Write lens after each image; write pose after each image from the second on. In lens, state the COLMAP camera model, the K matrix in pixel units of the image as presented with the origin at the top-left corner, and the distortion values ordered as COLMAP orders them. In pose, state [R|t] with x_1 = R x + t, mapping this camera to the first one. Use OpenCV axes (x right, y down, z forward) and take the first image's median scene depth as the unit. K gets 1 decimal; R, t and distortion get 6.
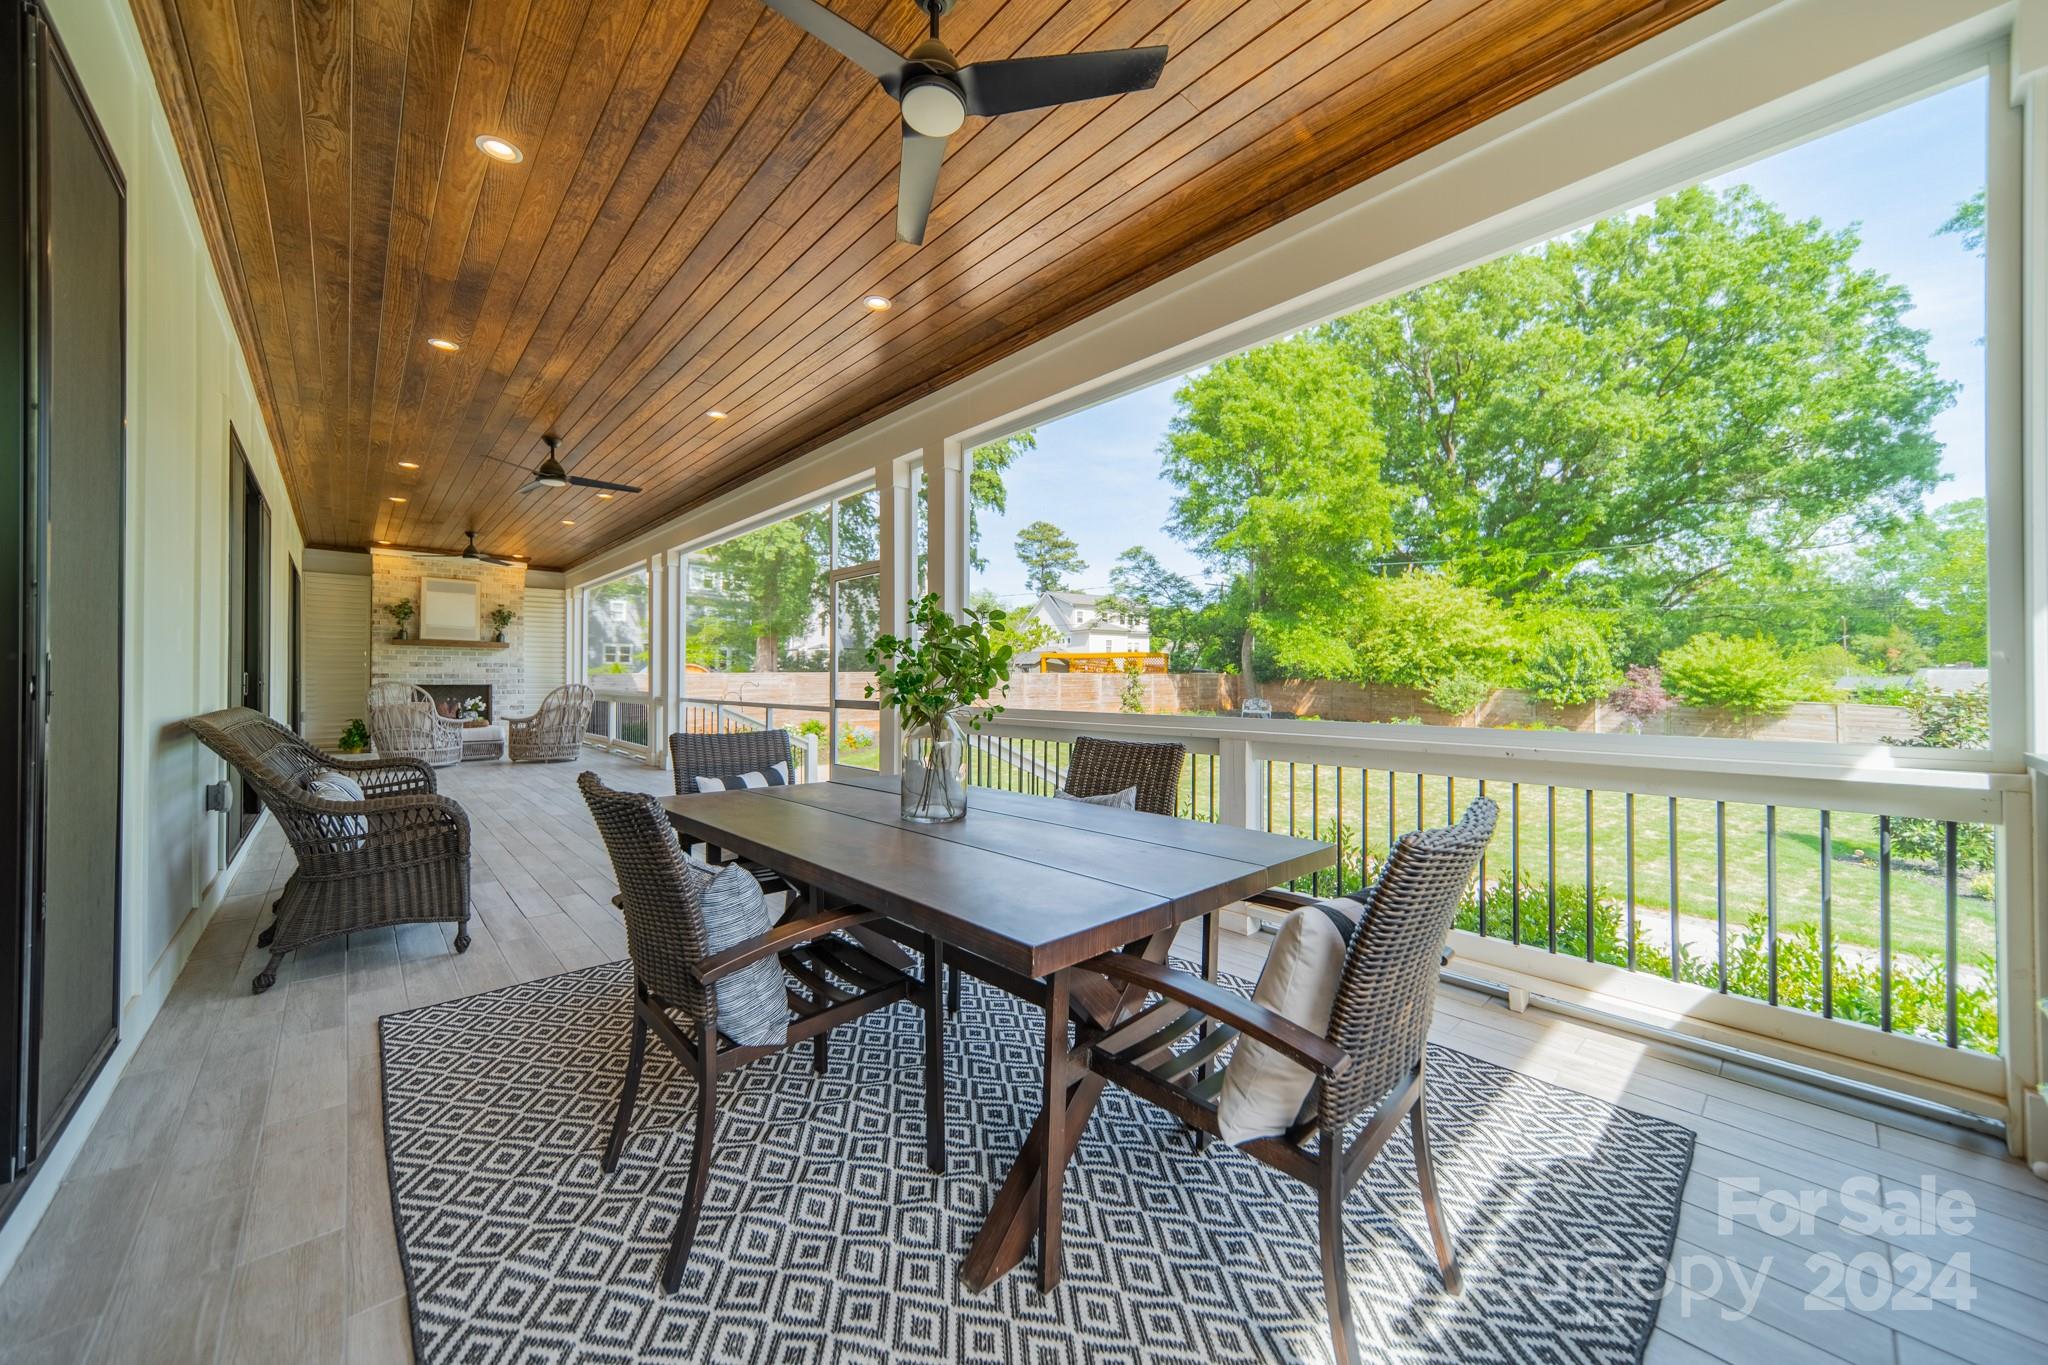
lens RADIAL K [[738.7, 0, 1025.7], [0, 738.7, 675.7], [0, 0, 1]] dist [0.010834, -0.000114]
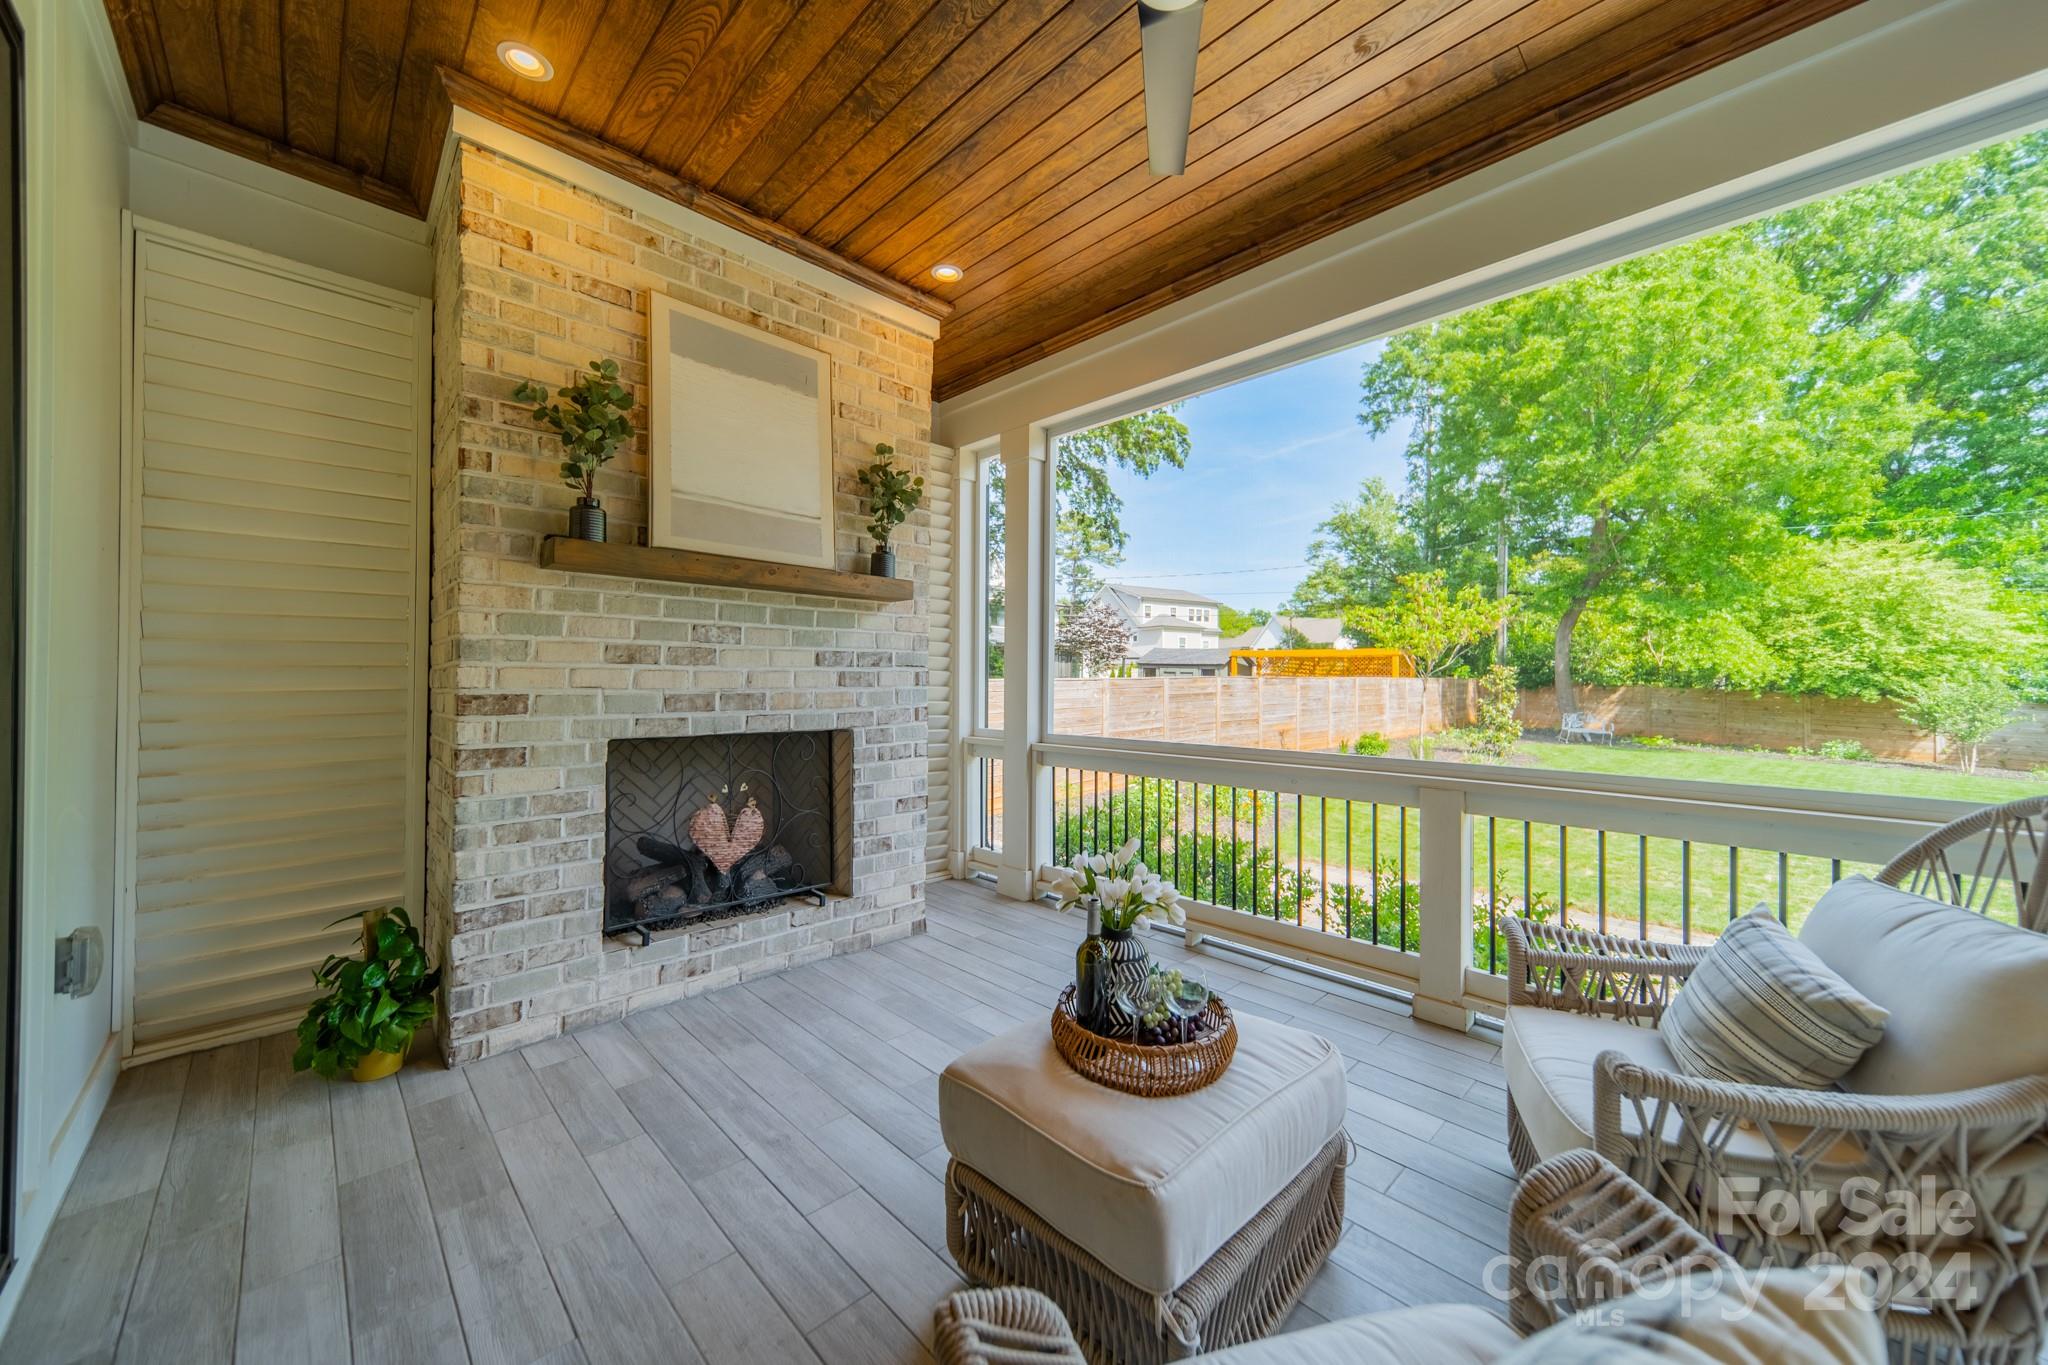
lens RADIAL K [[738.7, 0, 1034.3], [0, 738.7, 677.6], [0, 0, 1]] dist [0.010834, -0.000114]
pose [[0.998685, 0.002197, 0.051223, -0.379928], [-0.002282, 0.999996, 0.001599, -0.004678], [-0.051219, -0.001714, 0.998686, 0.408699]]
